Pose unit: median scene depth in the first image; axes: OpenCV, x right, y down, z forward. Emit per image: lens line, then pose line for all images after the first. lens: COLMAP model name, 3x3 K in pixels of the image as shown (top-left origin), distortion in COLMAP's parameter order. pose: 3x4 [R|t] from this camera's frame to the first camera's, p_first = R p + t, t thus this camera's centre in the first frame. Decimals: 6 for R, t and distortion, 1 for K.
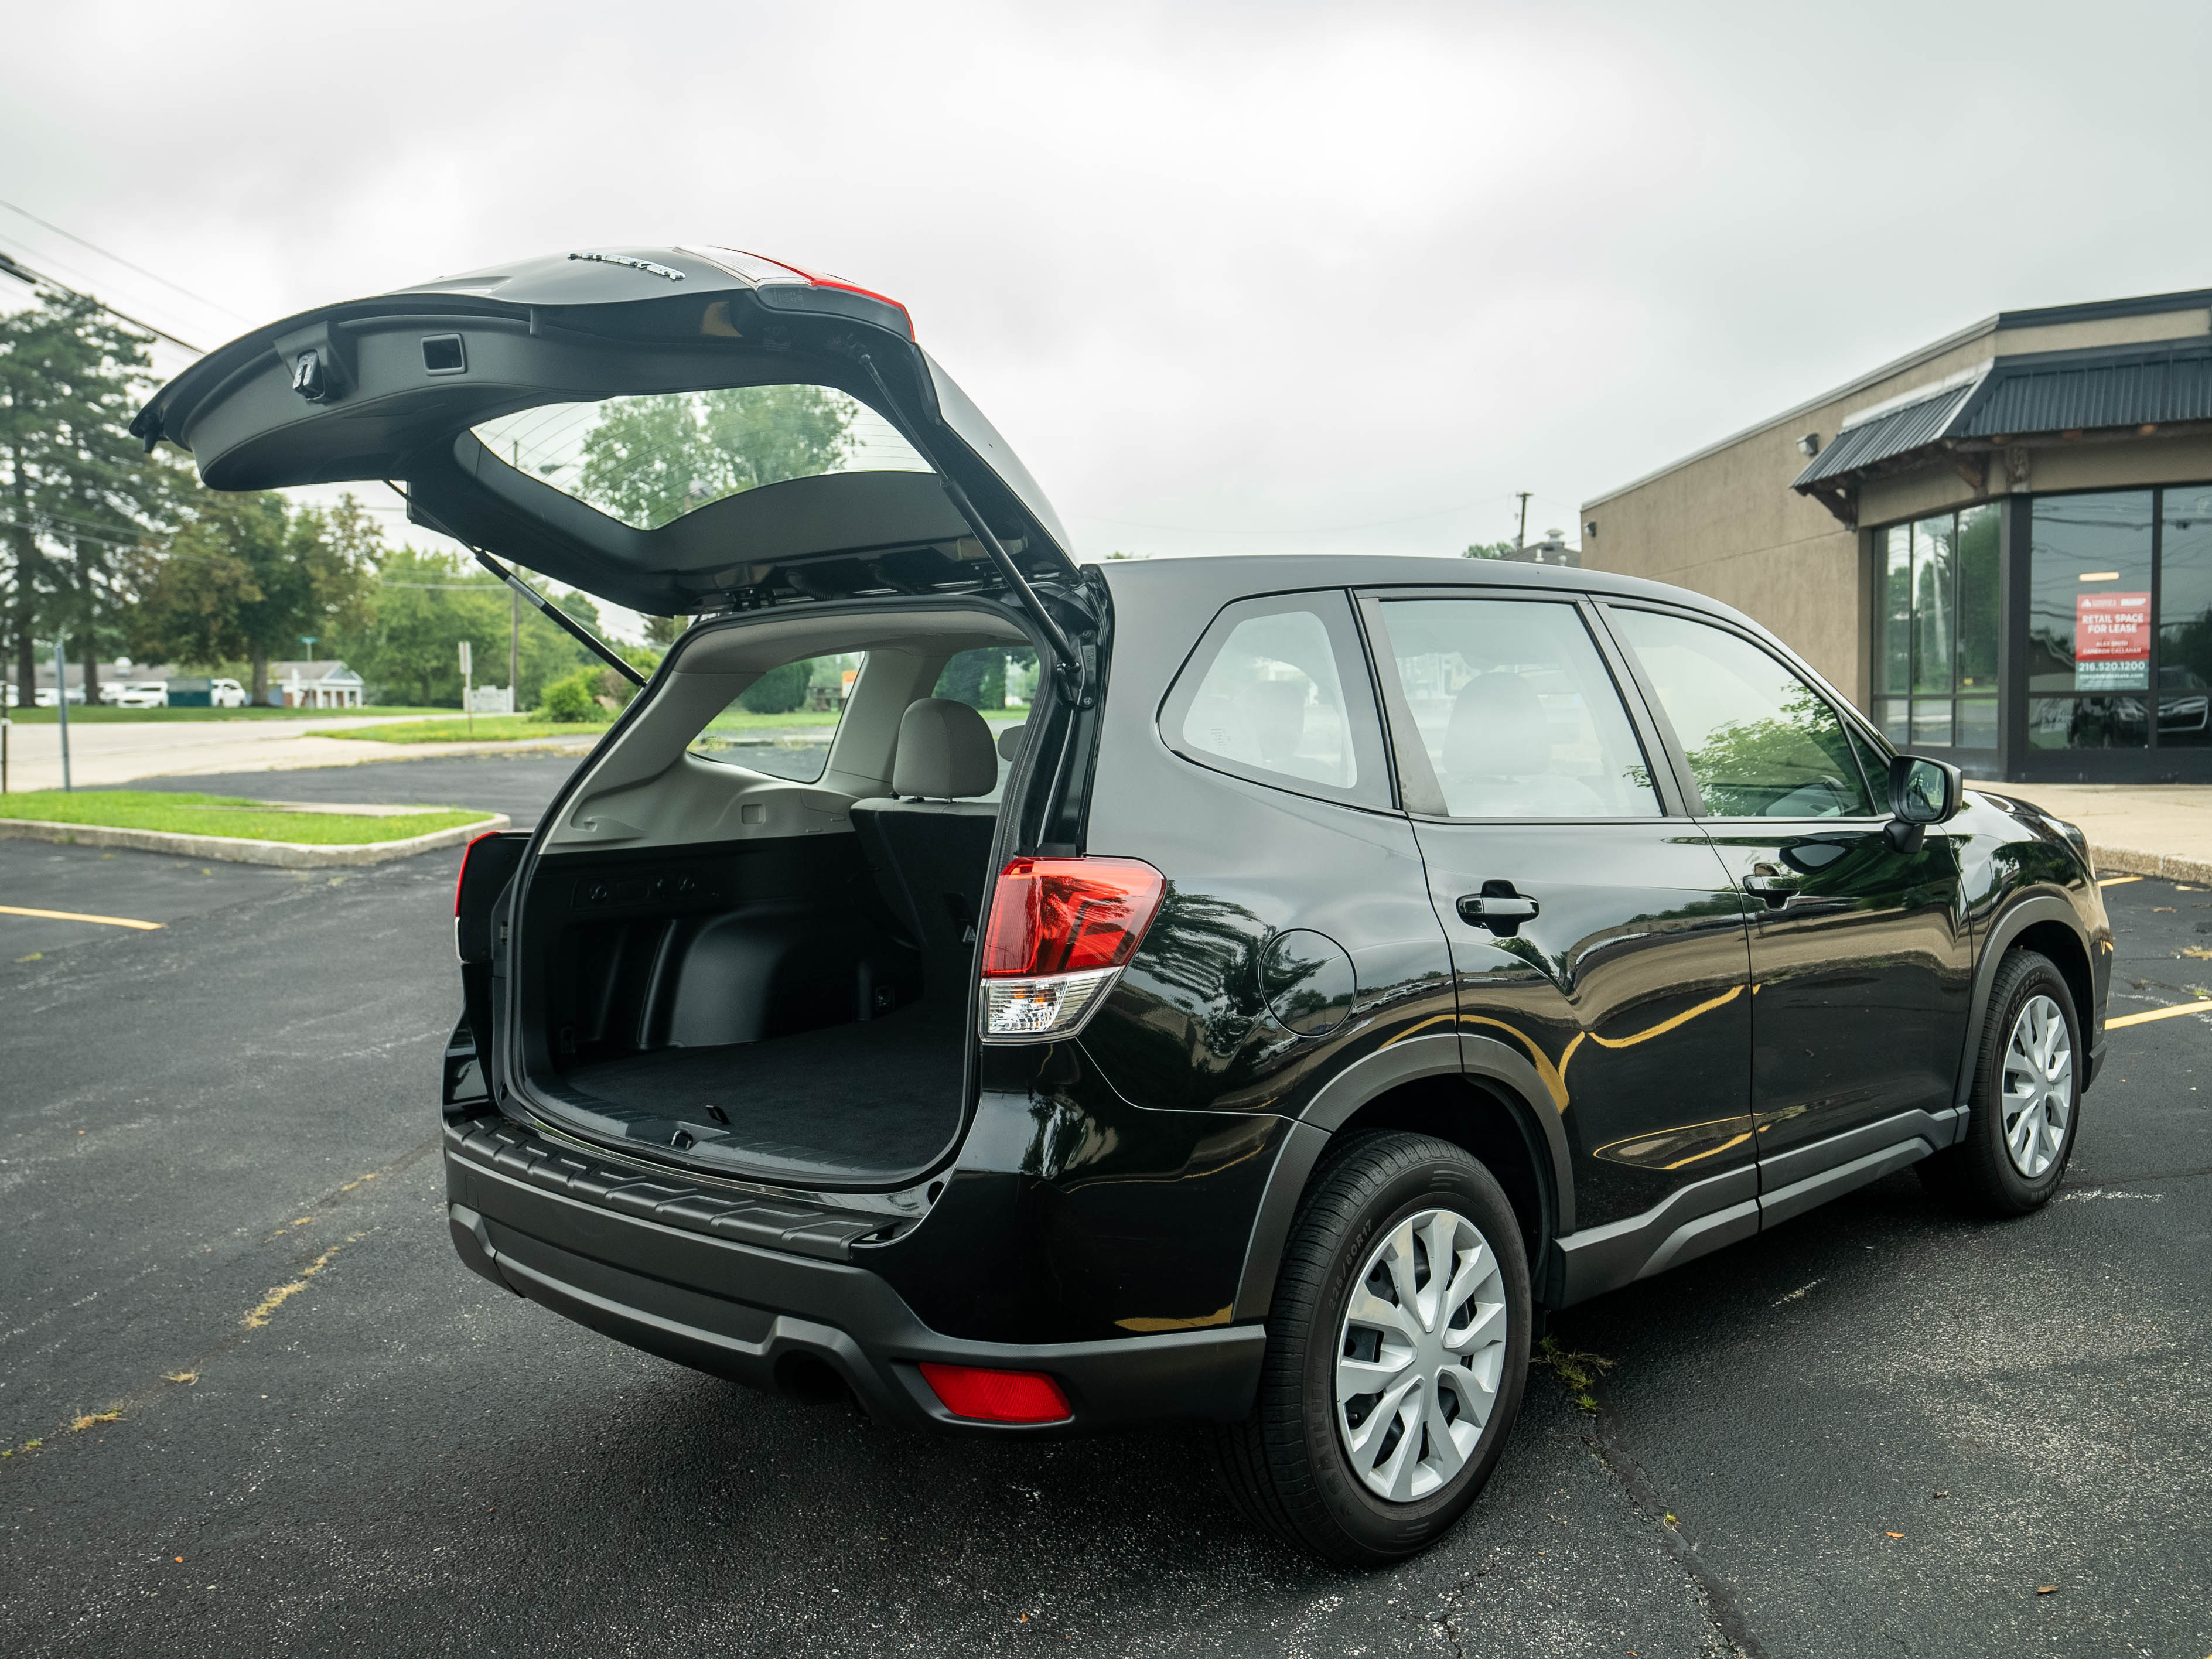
lens RADIAL K [[1939.1, 0, 1109.6], [0, 1939.1, 827.2], [0, 0, 1]] dist [0.003978, 0.052350]
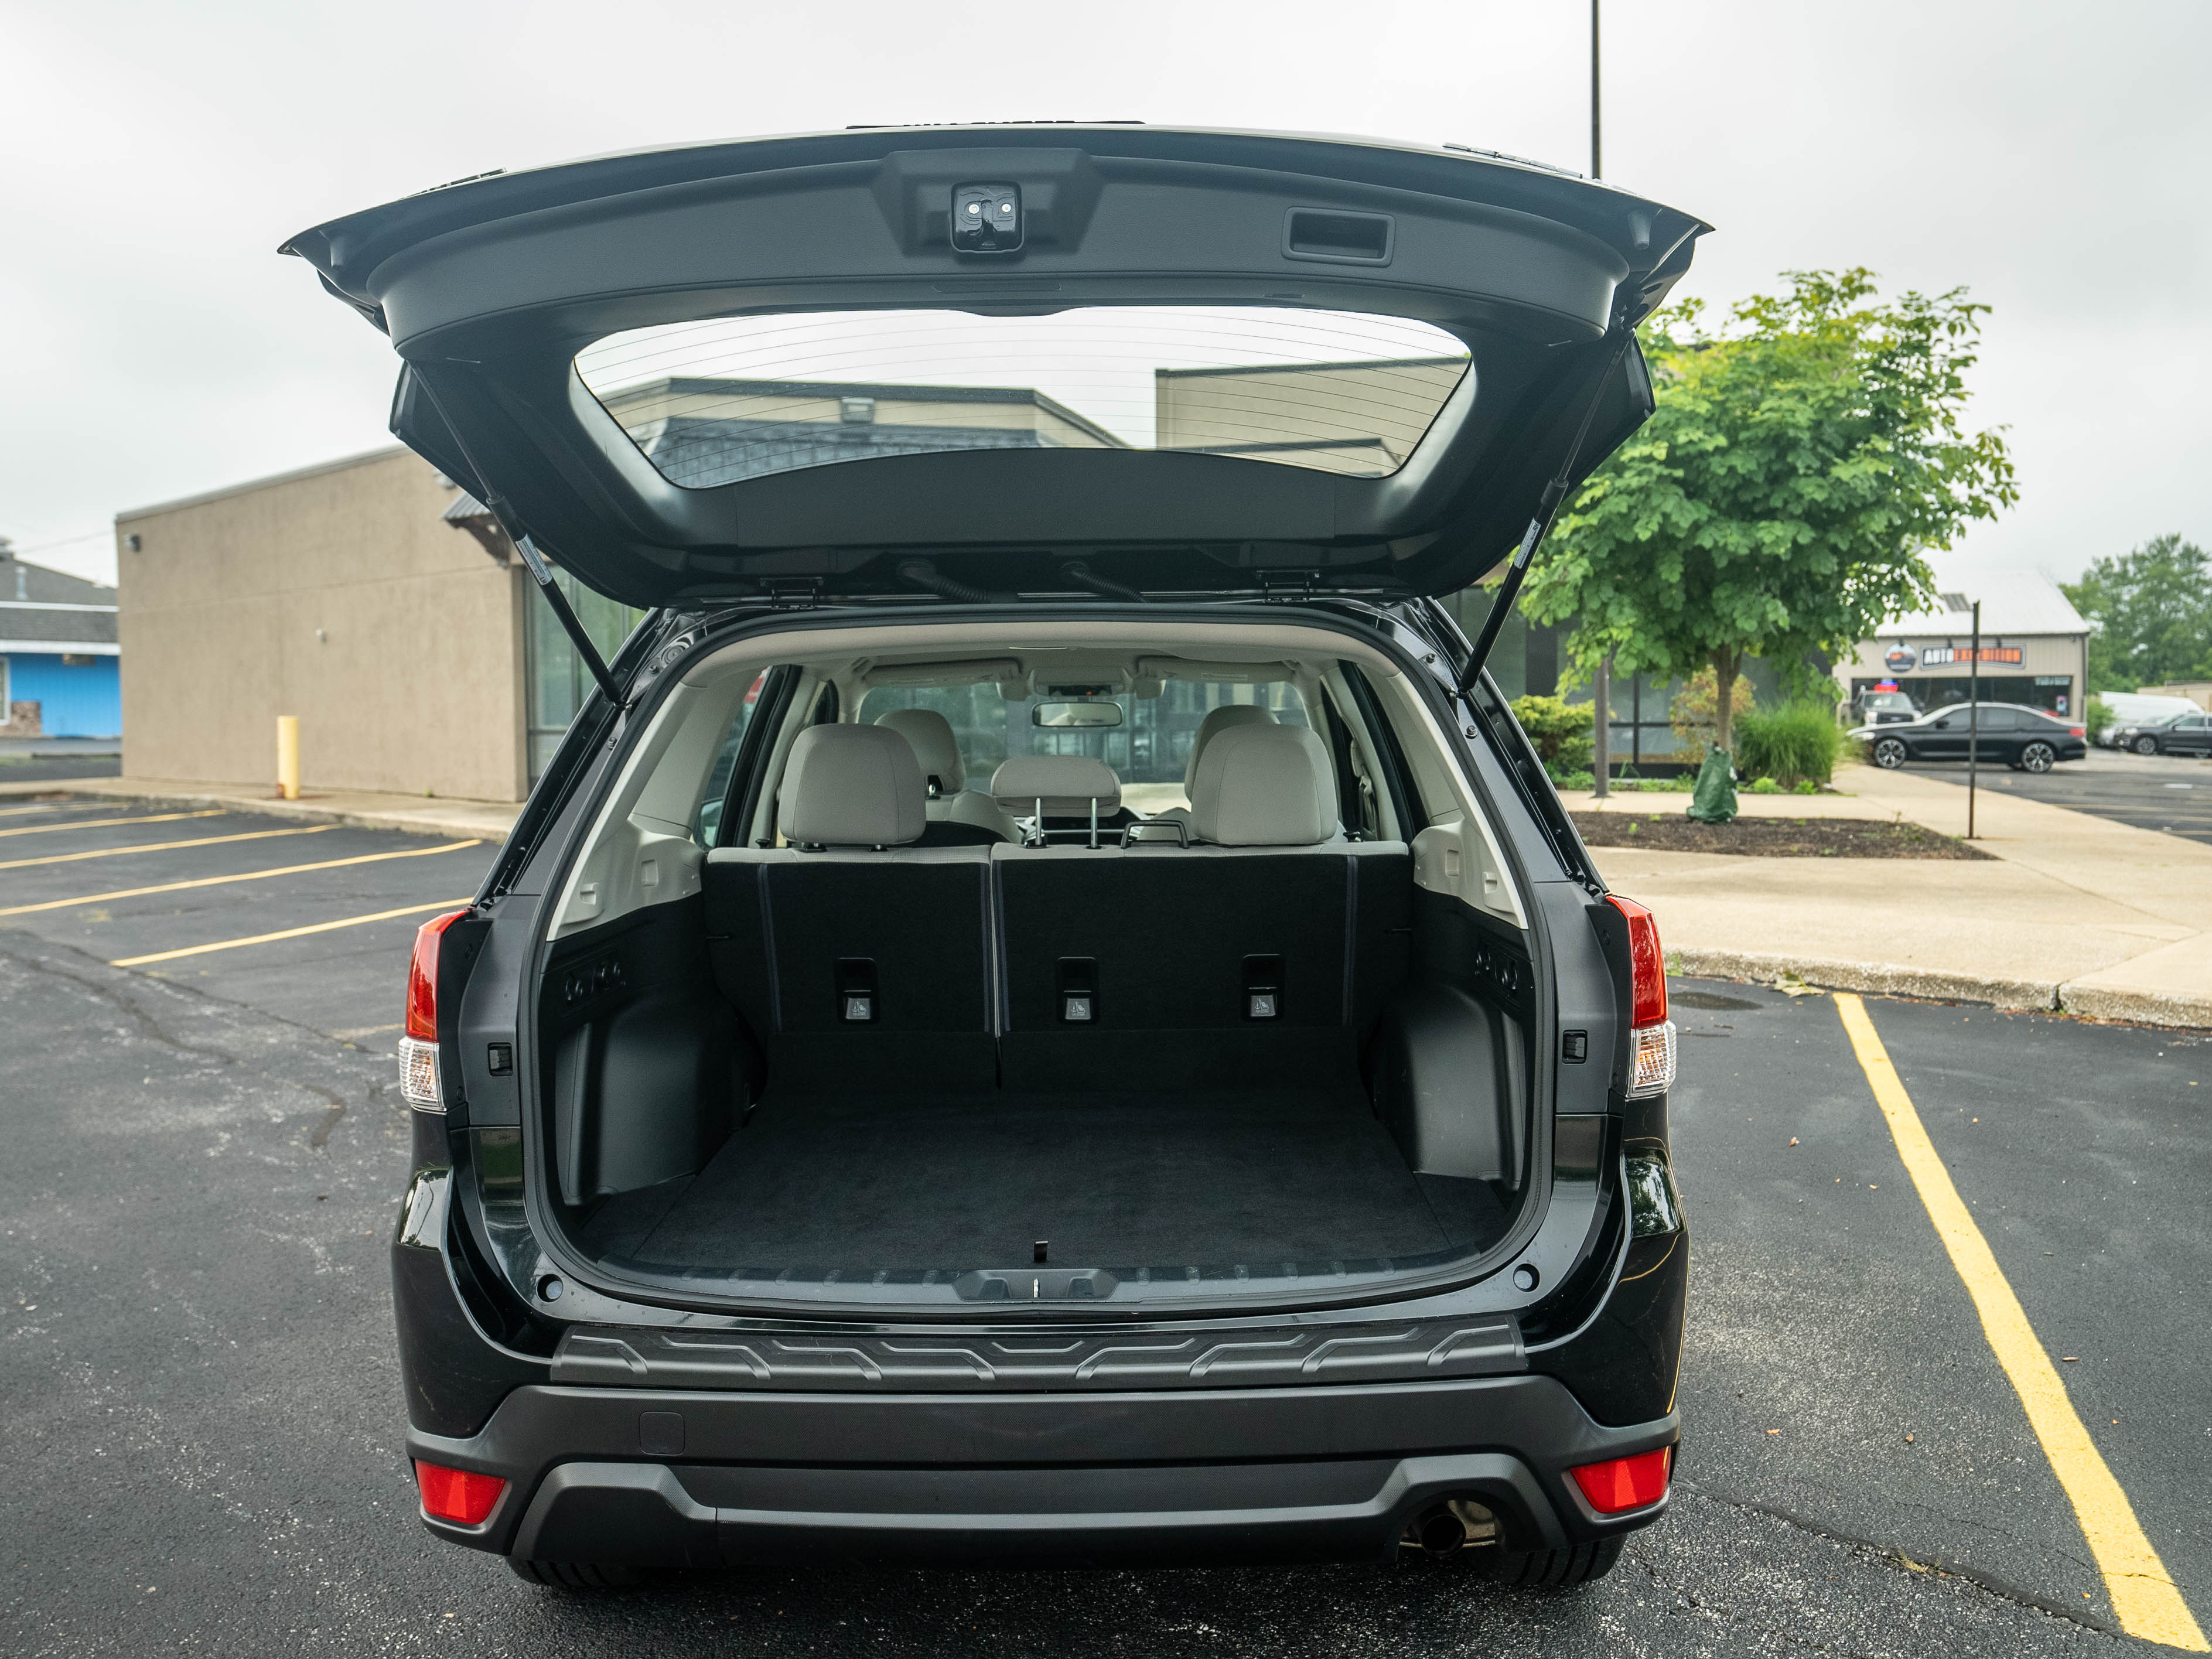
lens RADIAL K [[1939.1, 0, 1109.6], [0, 1939.1, 827.2], [0, 0, 1]] dist [0.003978, 0.052350]
pose [[0.725744, -0.024244, 0.687538, -0.365156], [0.036286, 0.999337, -0.003064, -0.010017], [-0.687007, 0.027172, 0.726142, 0.207254]]
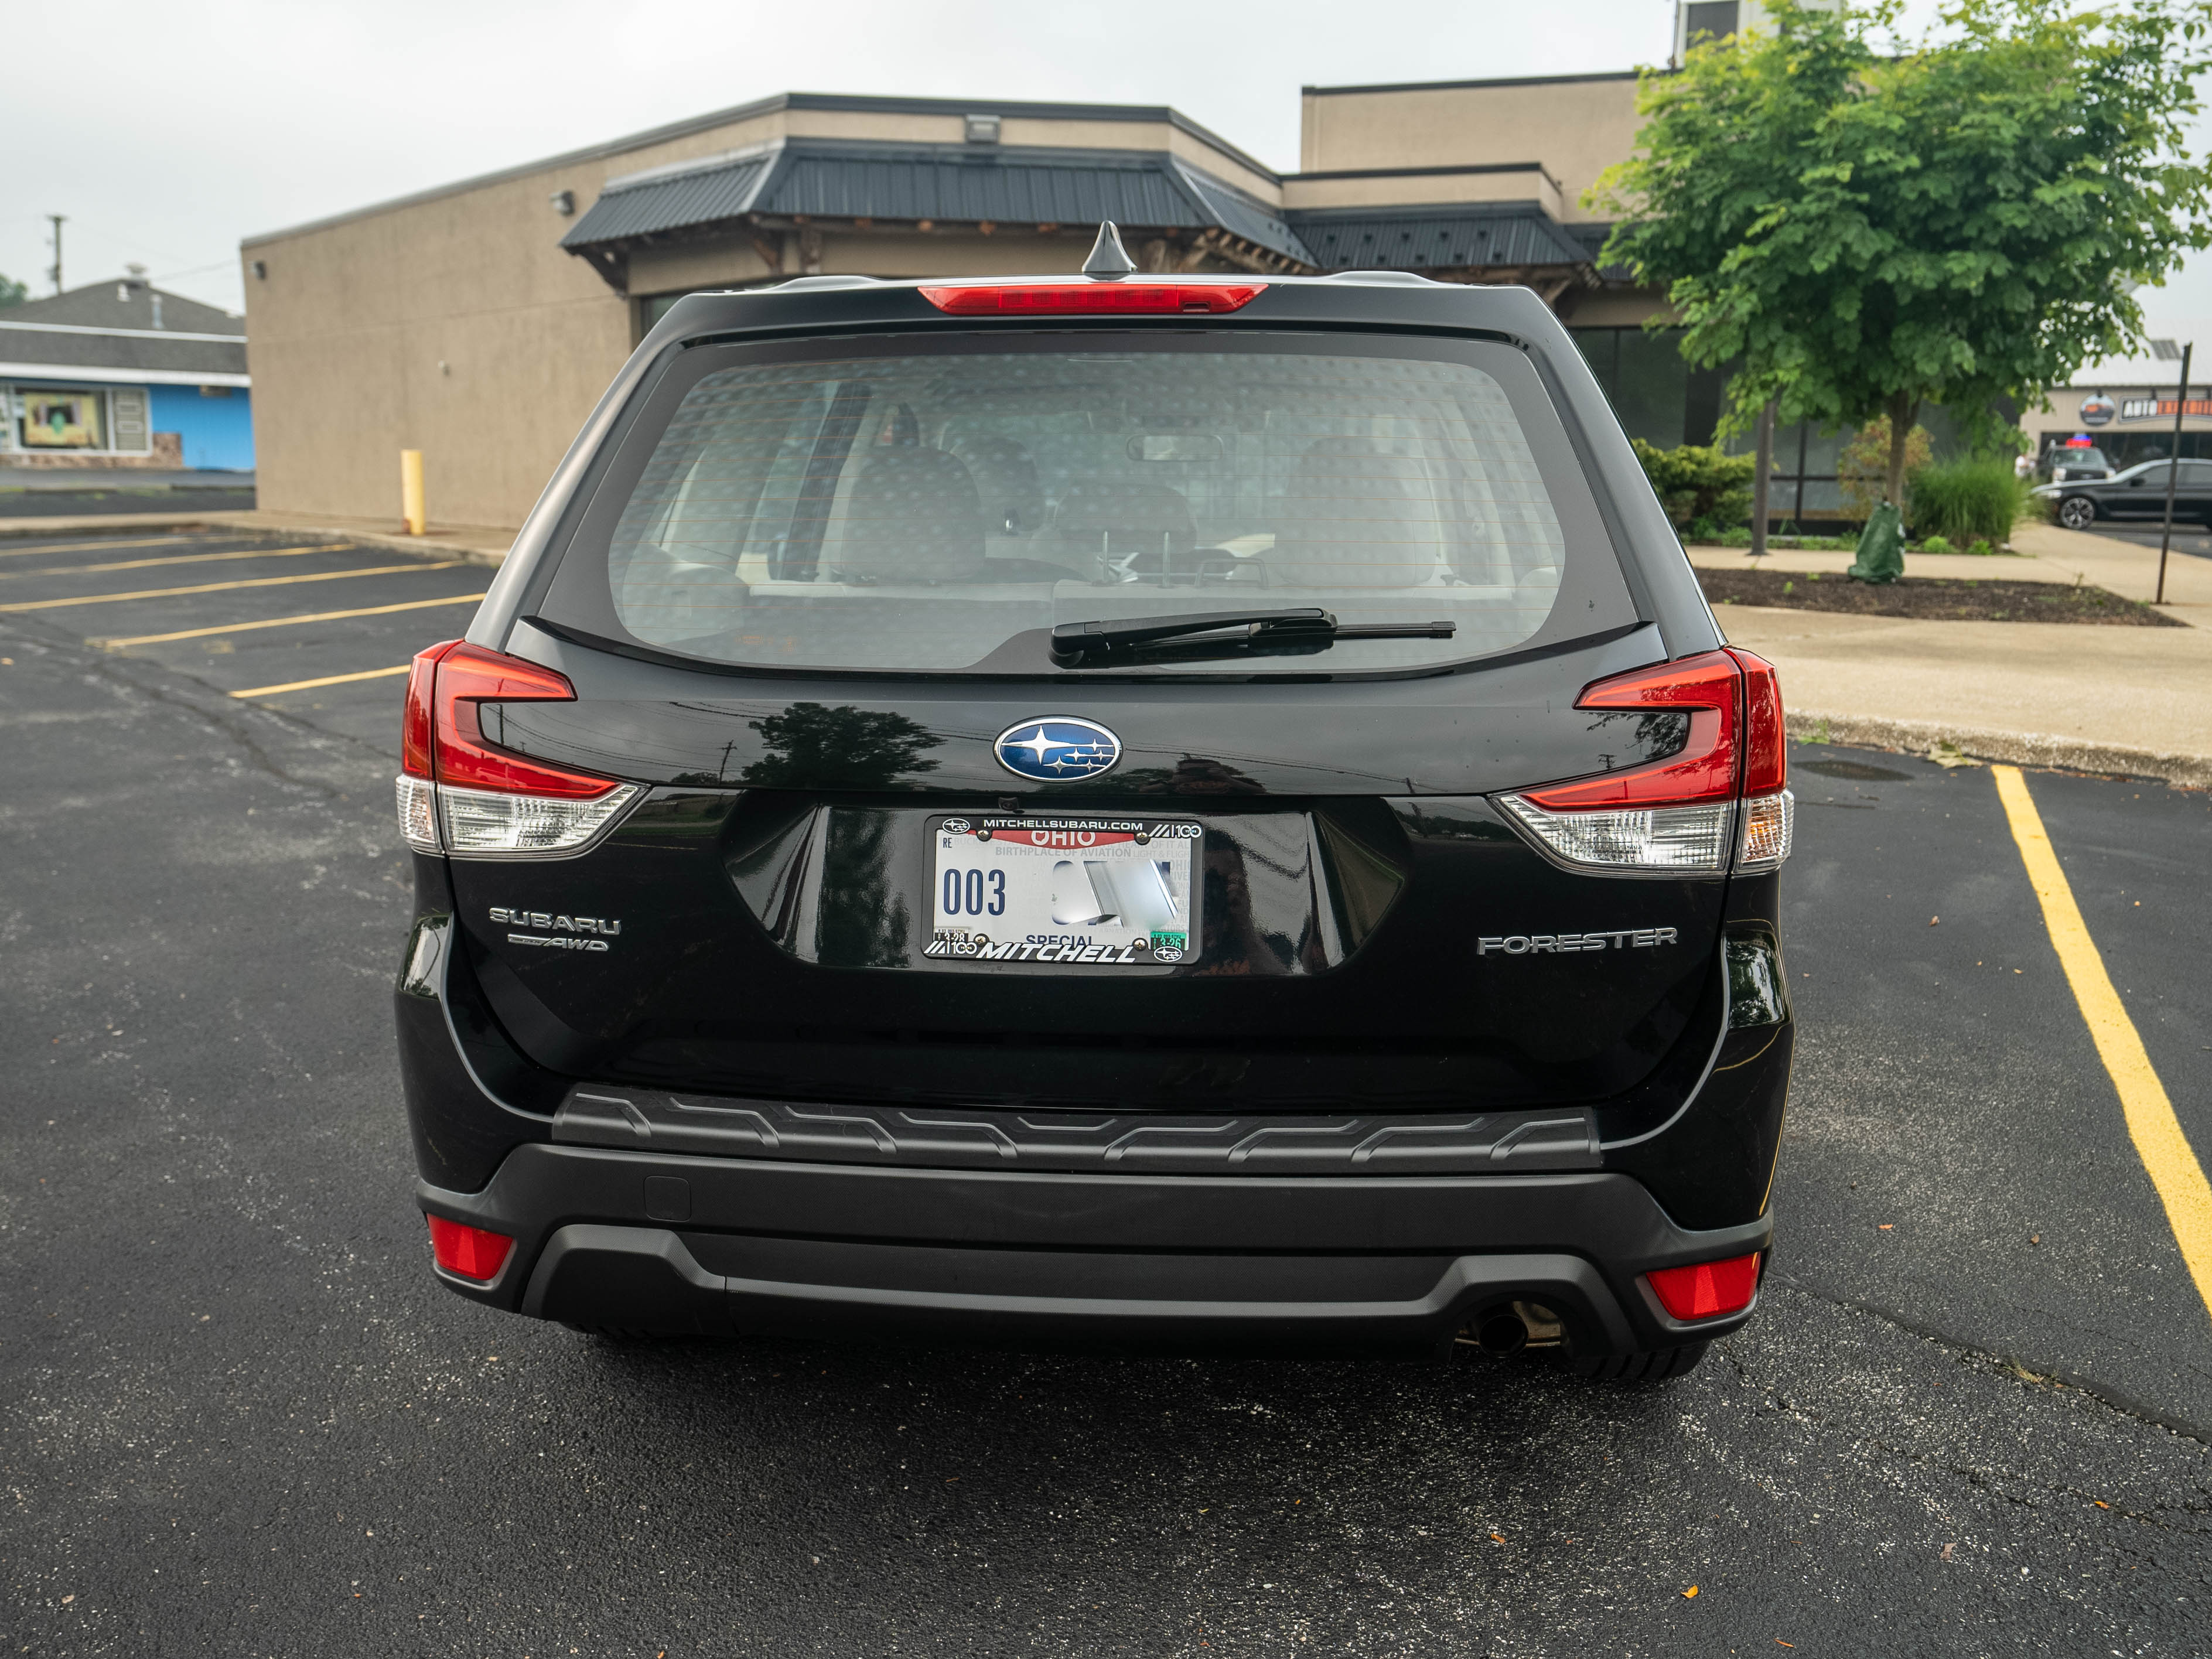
lens RADIAL K [[1962.0, 0, 1112.5], [0, 1962.0, 822.3], [0, 0, 1]] dist [0.015354, 0.033623]
pose [[0.770843, -0.089436, 0.630716, -0.329761], [0.018568, 0.992829, 0.118091, -0.005984], [-0.636755, -0.079319, 0.766976, 0.221984]]
